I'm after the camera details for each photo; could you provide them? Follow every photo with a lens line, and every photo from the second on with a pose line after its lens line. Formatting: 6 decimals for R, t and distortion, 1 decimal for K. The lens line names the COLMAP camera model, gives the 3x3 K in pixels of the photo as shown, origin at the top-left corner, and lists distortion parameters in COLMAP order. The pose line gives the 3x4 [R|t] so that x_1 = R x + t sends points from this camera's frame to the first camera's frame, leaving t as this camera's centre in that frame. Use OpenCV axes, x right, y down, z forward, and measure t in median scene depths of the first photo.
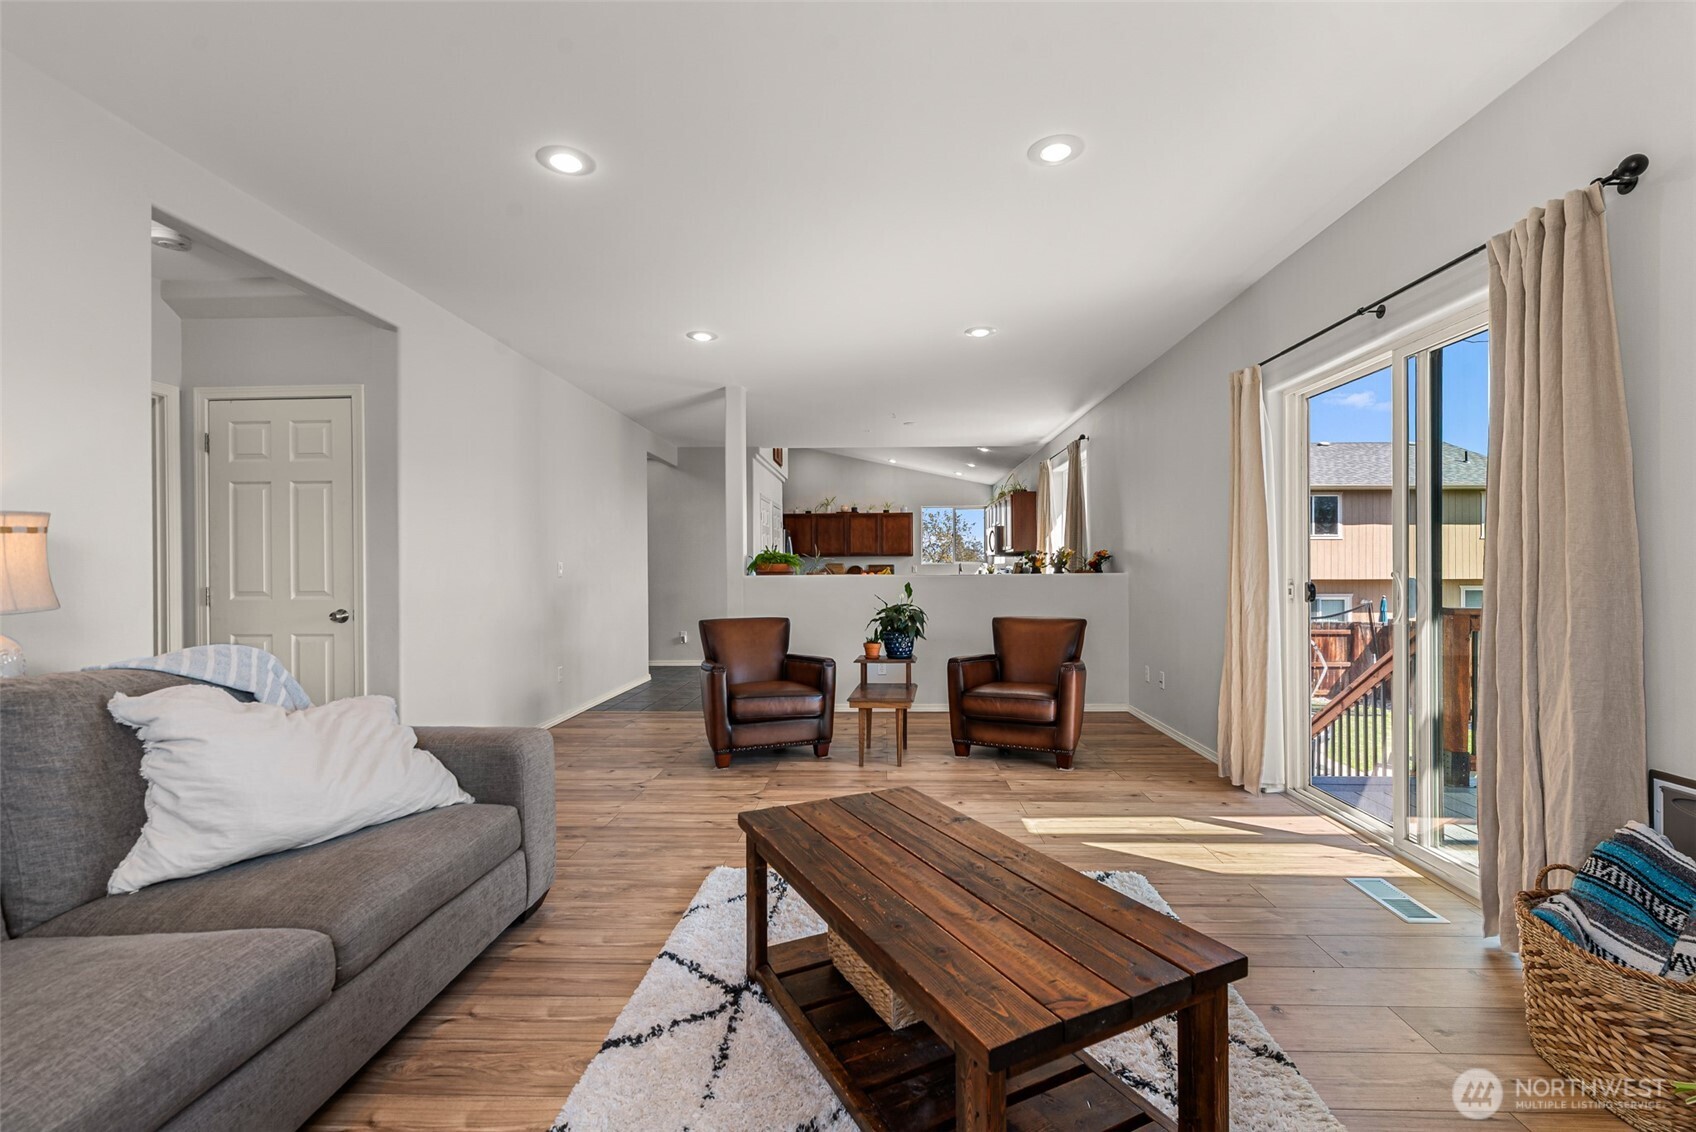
lens RADIAL K [[754.5, 0, 848.0], [0, 754.5, 566.0], [0, 0, 1]] dist [0.000256, -0.000036]
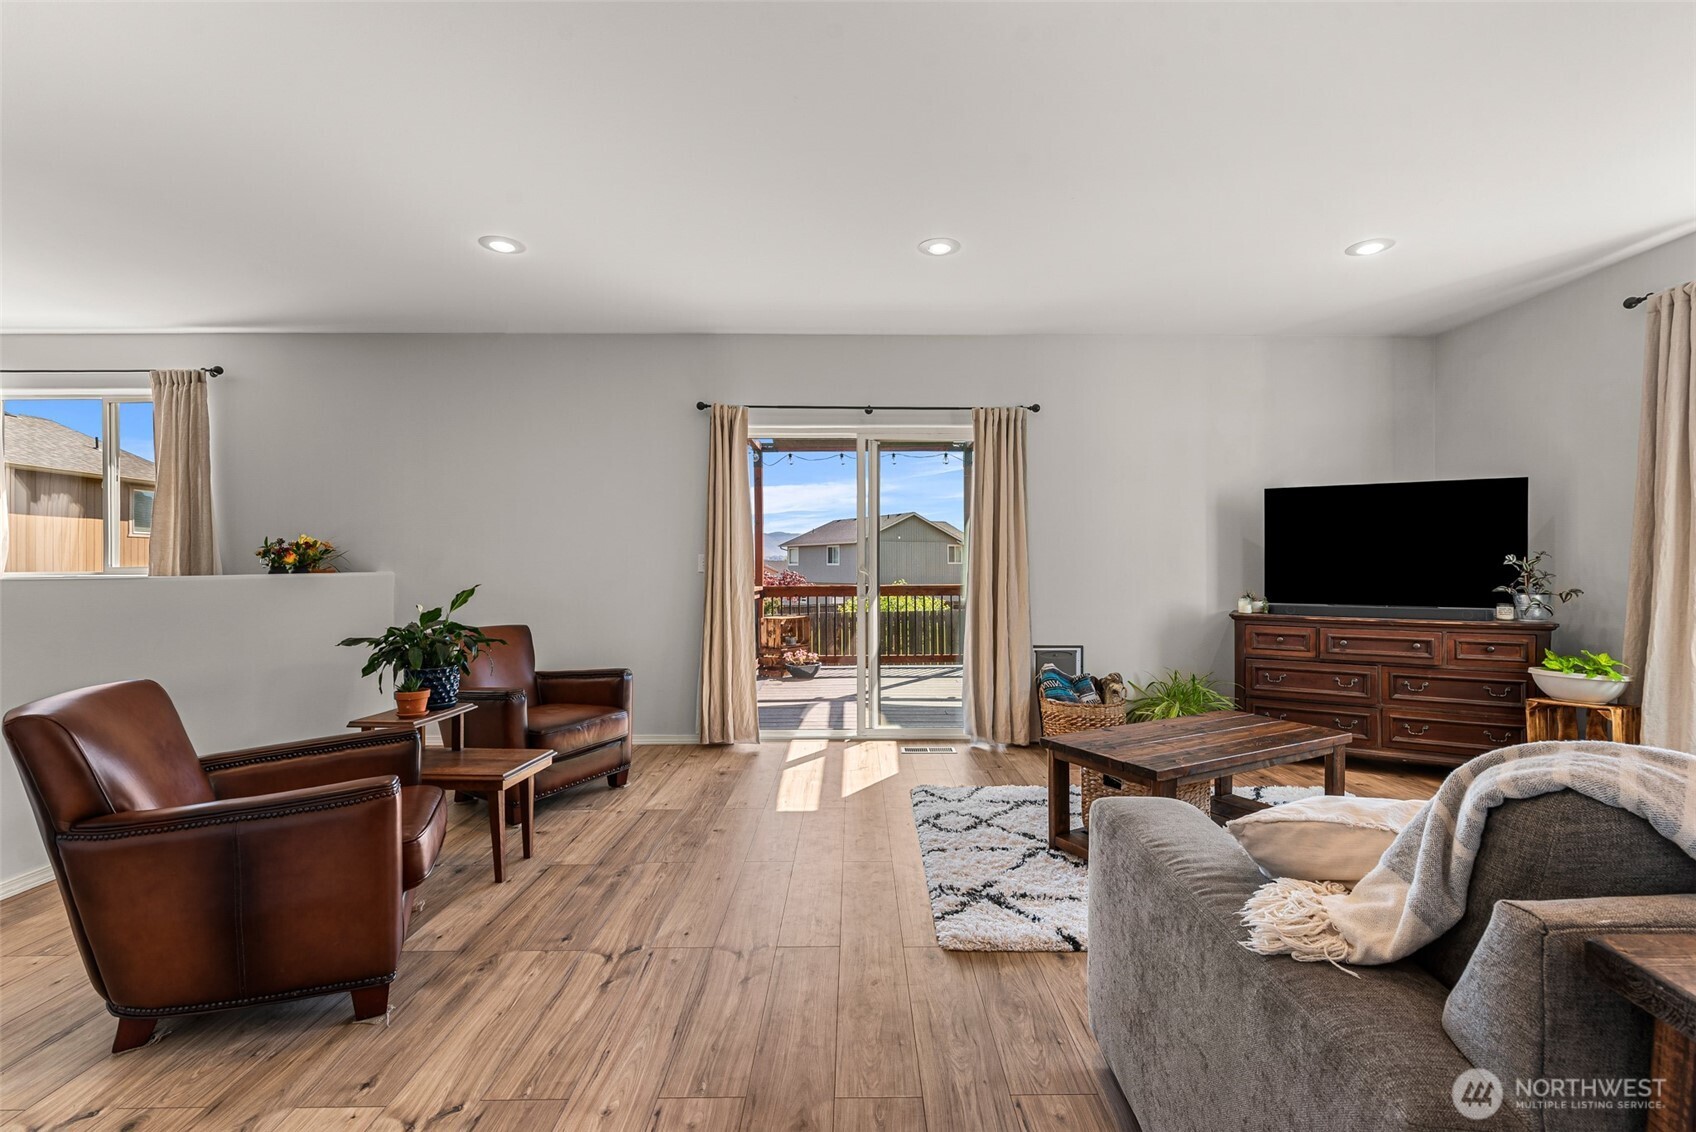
lens RADIAL K [[754.5, 0, 848.0], [0, 754.5, 566.0], [0, 0, 1]] dist [0.000256, -0.000036]
pose [[-0.031396, 0.001296, 0.999506, -0.718411], [0.002688, 0.999996, -0.001212, 0.002600], [-0.999503, 0.002648, -0.031400, 0.839102]]
